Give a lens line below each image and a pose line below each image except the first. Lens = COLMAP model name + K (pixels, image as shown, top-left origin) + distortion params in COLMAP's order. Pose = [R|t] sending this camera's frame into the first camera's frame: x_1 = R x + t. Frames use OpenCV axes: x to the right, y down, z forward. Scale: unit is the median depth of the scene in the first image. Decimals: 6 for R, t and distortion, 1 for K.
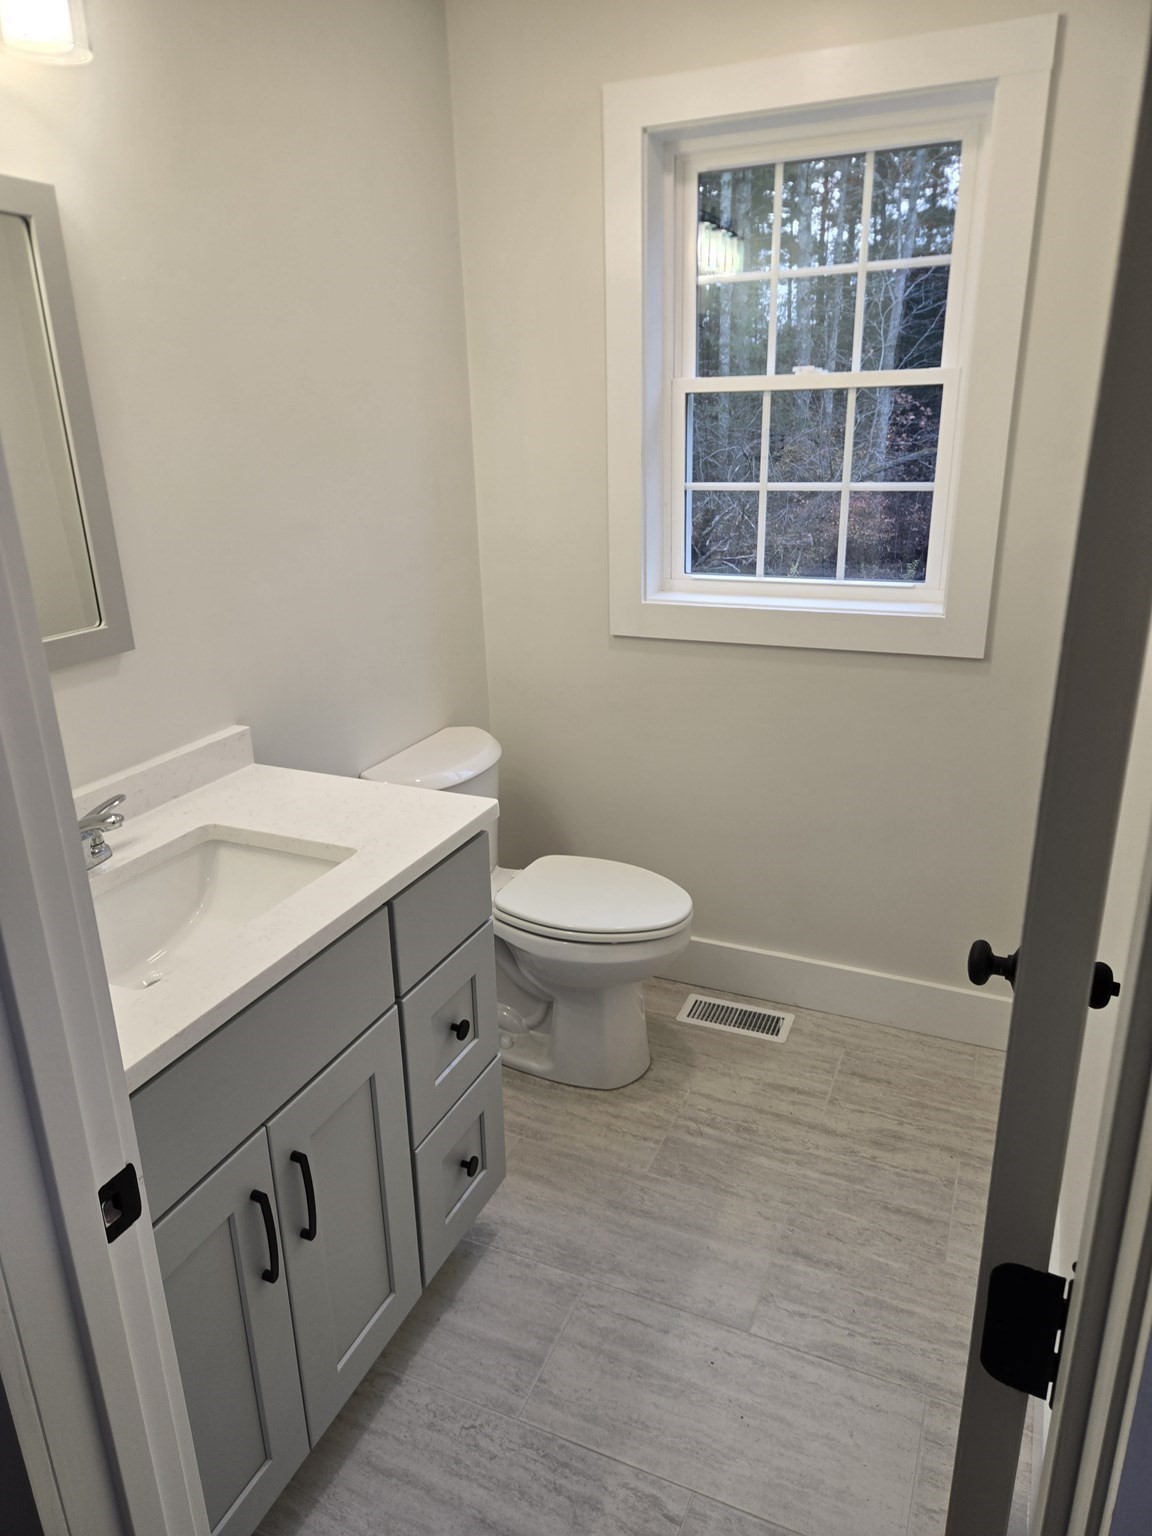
lens RADIAL K [[1028.3, 0, 573.2], [0, 1028.3, 780.3], [0, 0, 1]] dist [0.066245, -0.050667]
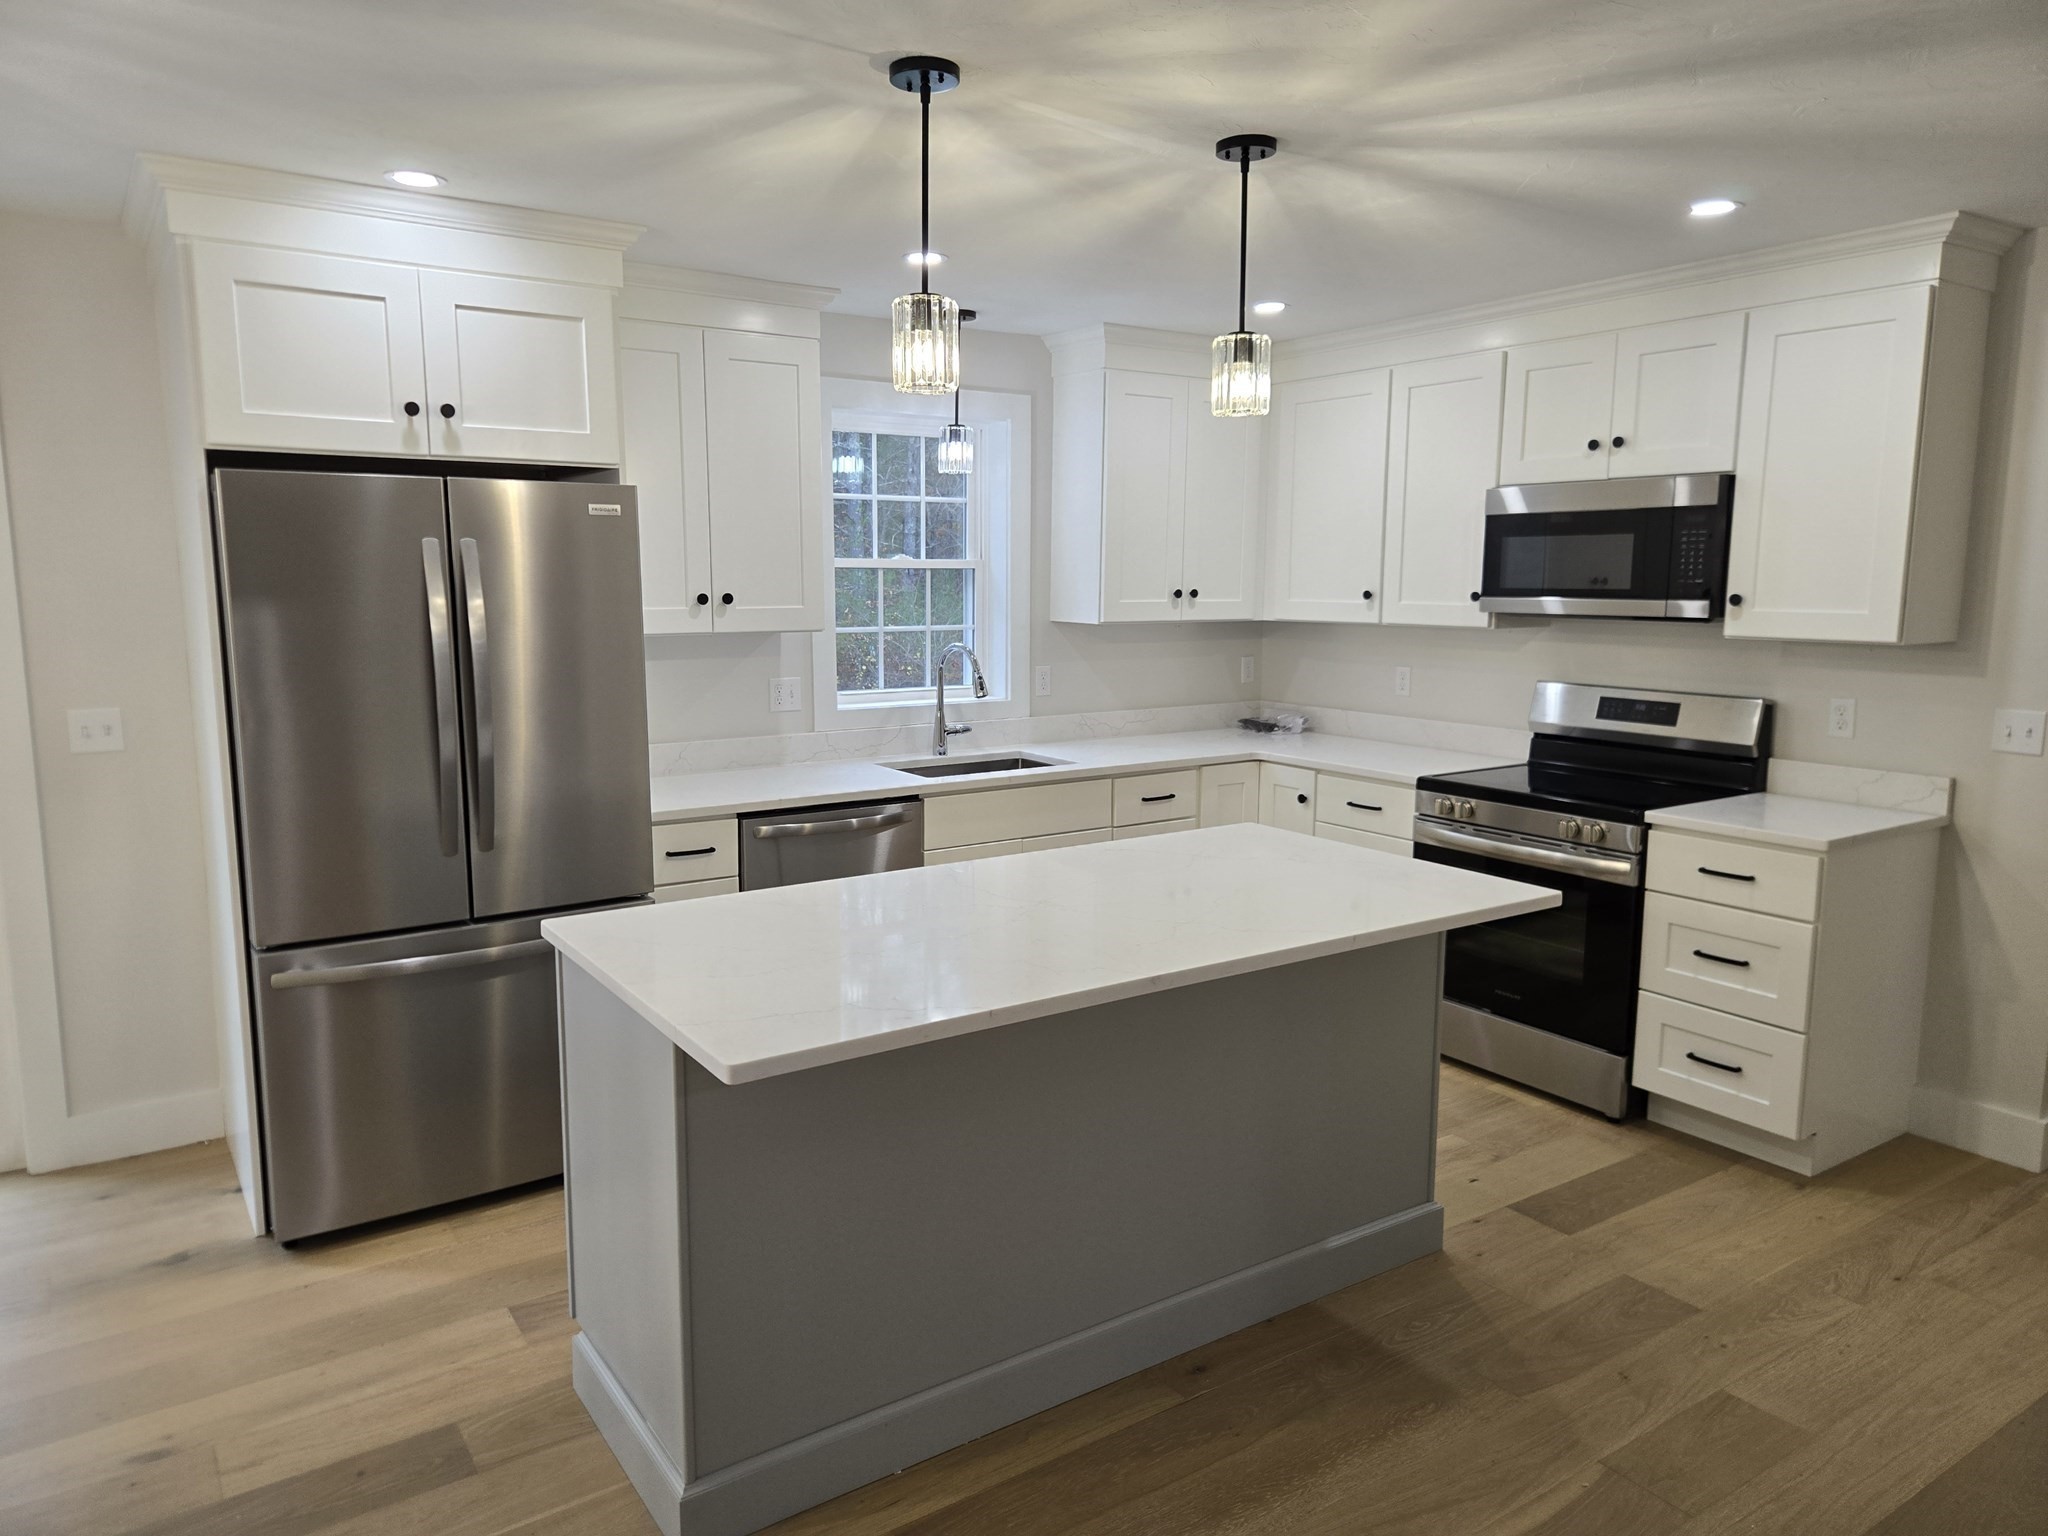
lens RADIAL K [[1371.0, 0, 1001.3], [0, 1371.0, 759.1], [0, 0, 1]] dist [0.066245, -0.050667]
pose [[0.562807, -0.091379, 0.821522, -1.341945], [0.265406, 0.961223, -0.074906, 0.086450], [-0.782820, 0.260194, 0.565235, -0.190811]]
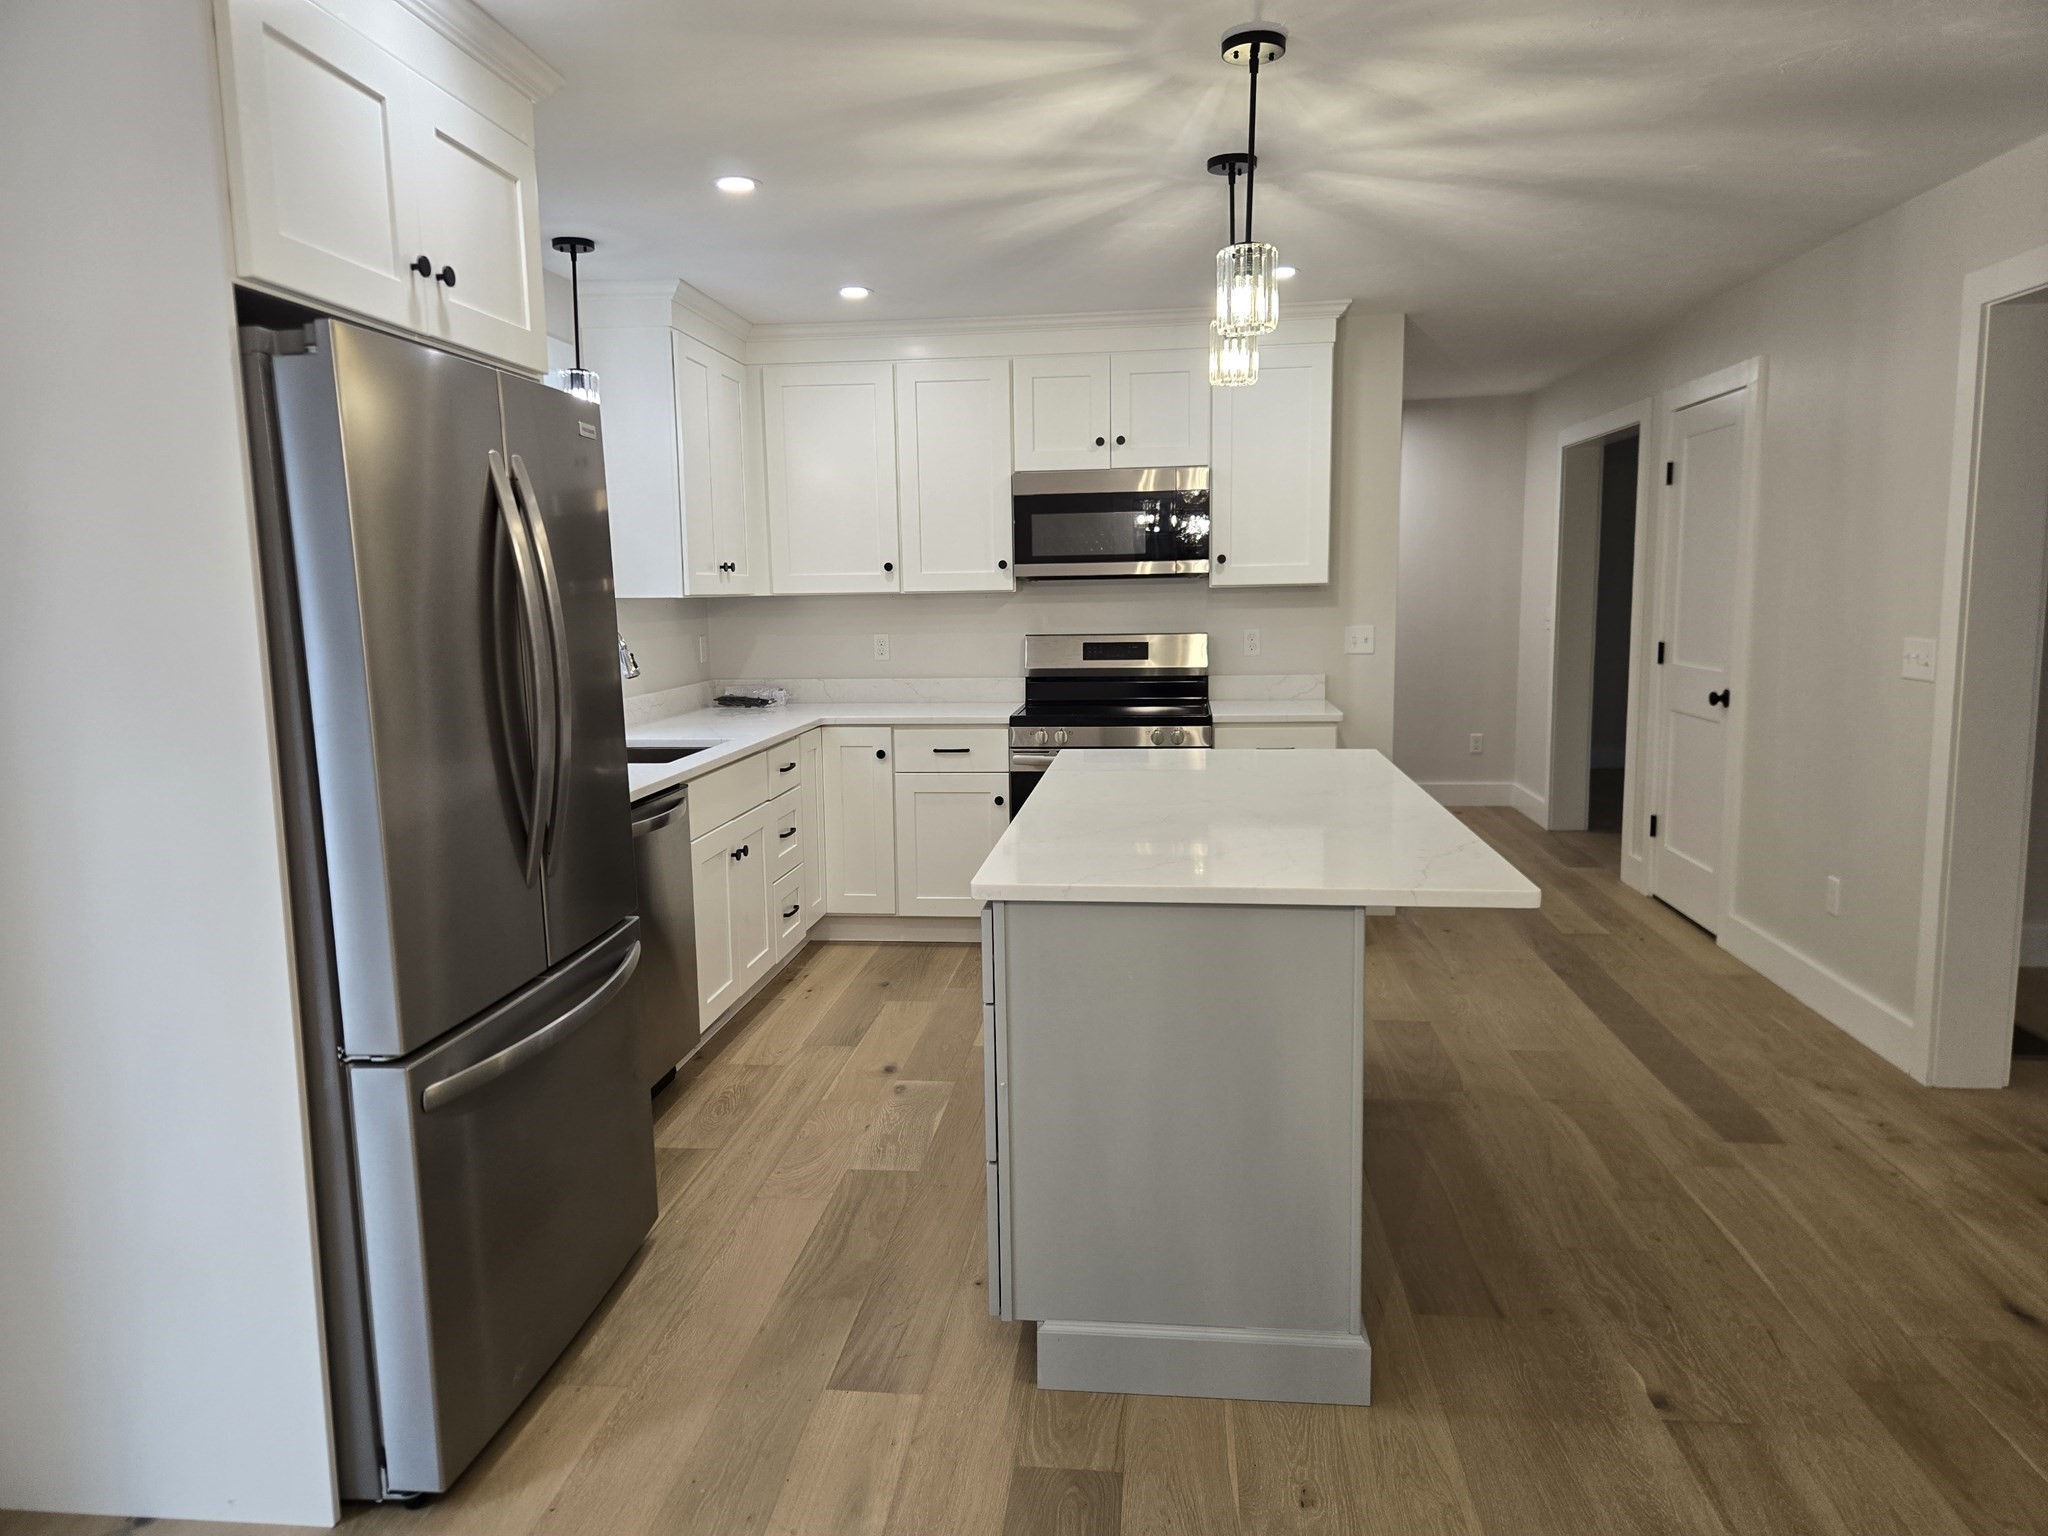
lens RADIAL K [[1371.0, 0, 1016.0], [0, 1371.0, 766.7], [0, 0, 1]] dist [0.066245, -0.050667]
pose [[-0.267563, -0.101188, 0.958213, -1.569867], [0.346876, 0.917677, 0.193766, -0.204158], [-0.898937, 0.384226, -0.210437, 0.834047]]
